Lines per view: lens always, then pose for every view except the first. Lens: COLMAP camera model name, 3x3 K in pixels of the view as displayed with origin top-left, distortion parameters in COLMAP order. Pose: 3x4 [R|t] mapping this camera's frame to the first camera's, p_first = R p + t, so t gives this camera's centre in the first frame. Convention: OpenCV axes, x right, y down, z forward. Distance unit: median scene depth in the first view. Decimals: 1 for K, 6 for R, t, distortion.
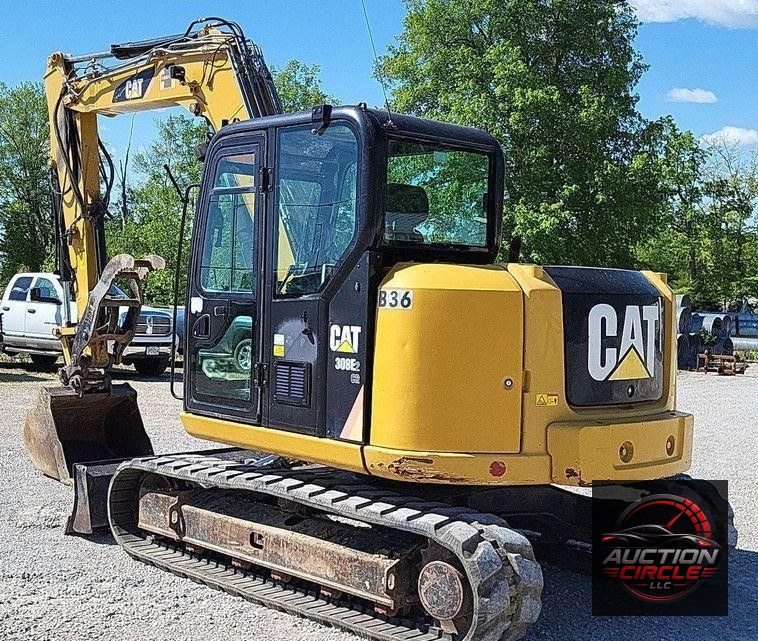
lens RADIAL K [[1071.8, 0, 339.8], [0, 1071.8, 352.2], [0, 0, 1]] dist [0.033417, 0.000000]
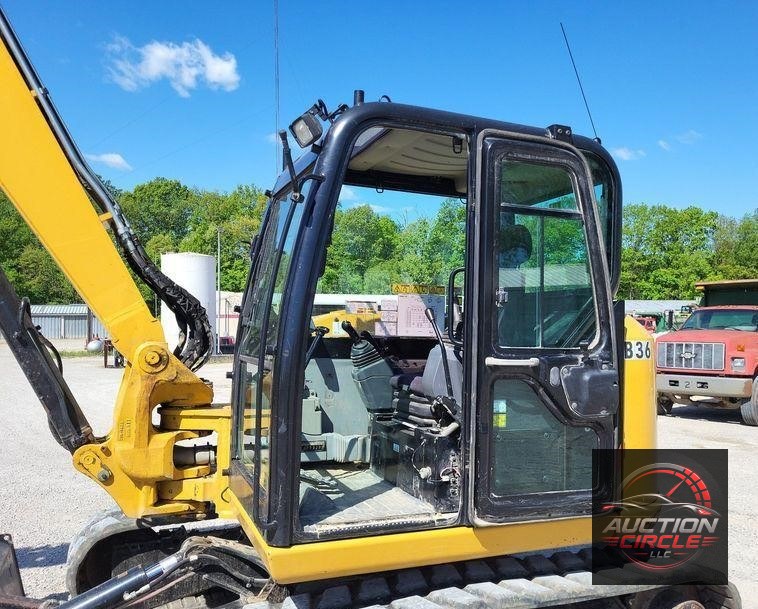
lens RADIAL K [[662.2, 0, 423.3], [0, 662.2, 319.4], [0, 0, 1]] dist [0.041236, -0.032369]
pose [[0.318269, -0.000329, 0.948001, -0.341121], [0.043932, 0.998931, -0.014403, -0.045050], [-0.946982, 0.046231, 0.317943, 0.578384]]
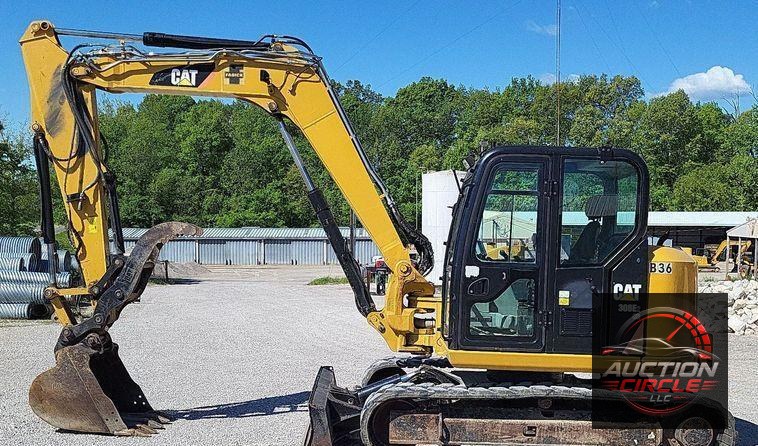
lens RADIAL K [[848.1, 0, 383.7], [0, 848.1, 270.8], [0, 0, 1]] dist [0.042431, 0.000000]
pose [[0.679402, -0.021614, 0.733448, -0.719659], [0.030519, 0.999533, 0.001184, -0.035019], [-0.733131, 0.021580, 0.679745, 0.237143]]
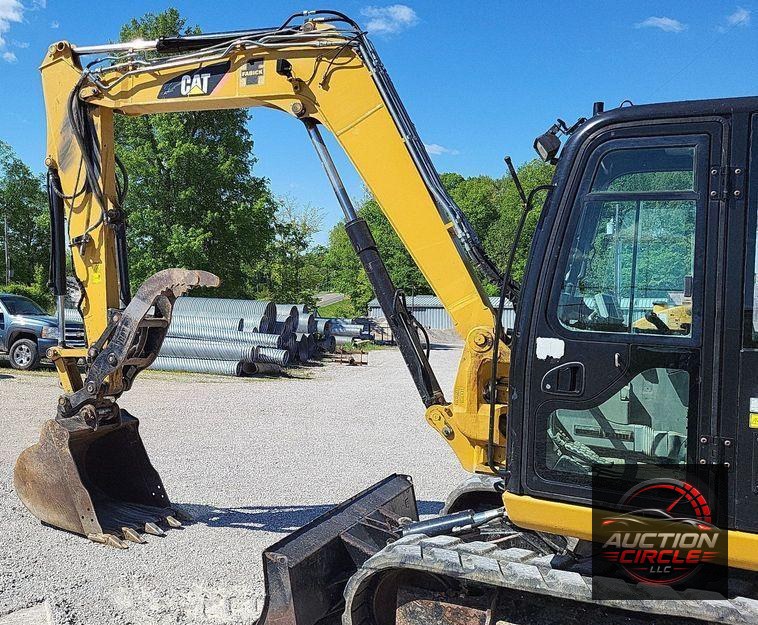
lens RADIAL K [[778.3, 0, 230.3], [0, 778.3, 279.9], [0, 0, 1]] dist [0.030278, 0.000000]
pose [[0.952124, 0.029849, 0.304251, -0.358044], [-0.006525, 0.996979, -0.077393, -0.033743], [-0.305642, 0.071703, 0.949443, 0.391176]]
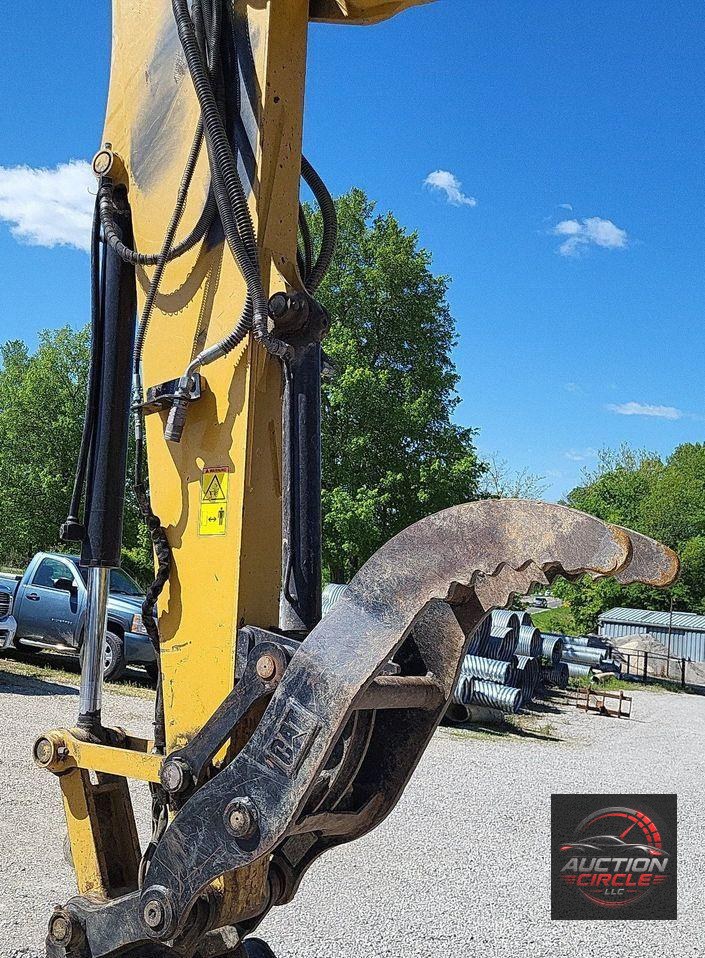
lens RADIAL K [[1018.1, 0, 249.4], [0, 1018.1, 492.8], [0, 0, 1]] dist [0.027405, 0.000000]
pose [[0.980337, 0.122632, 0.154597, -0.293818], [-0.102118, 0.985664, -0.134309, -0.059753], [-0.168852, 0.115881, 0.978806, 0.816295]]
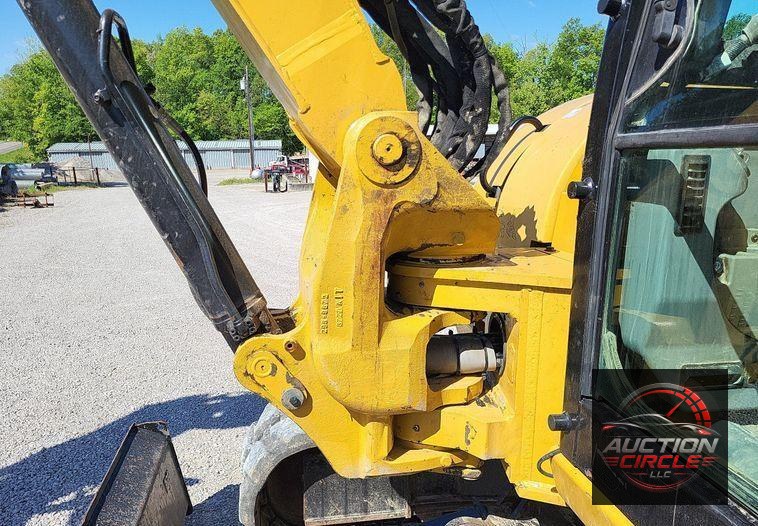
lens RADIAL K [[582.0, 0, 366.5], [0, 582.0, 276.9], [0, 0, 1]] dist [0.029231, -0.008753]
pose [[0.562322, -0.184228, 0.806135, -0.156212], [0.055534, 0.981079, 0.185471, -0.031772], [-0.825051, -0.059526, 0.561914, 0.764997]]
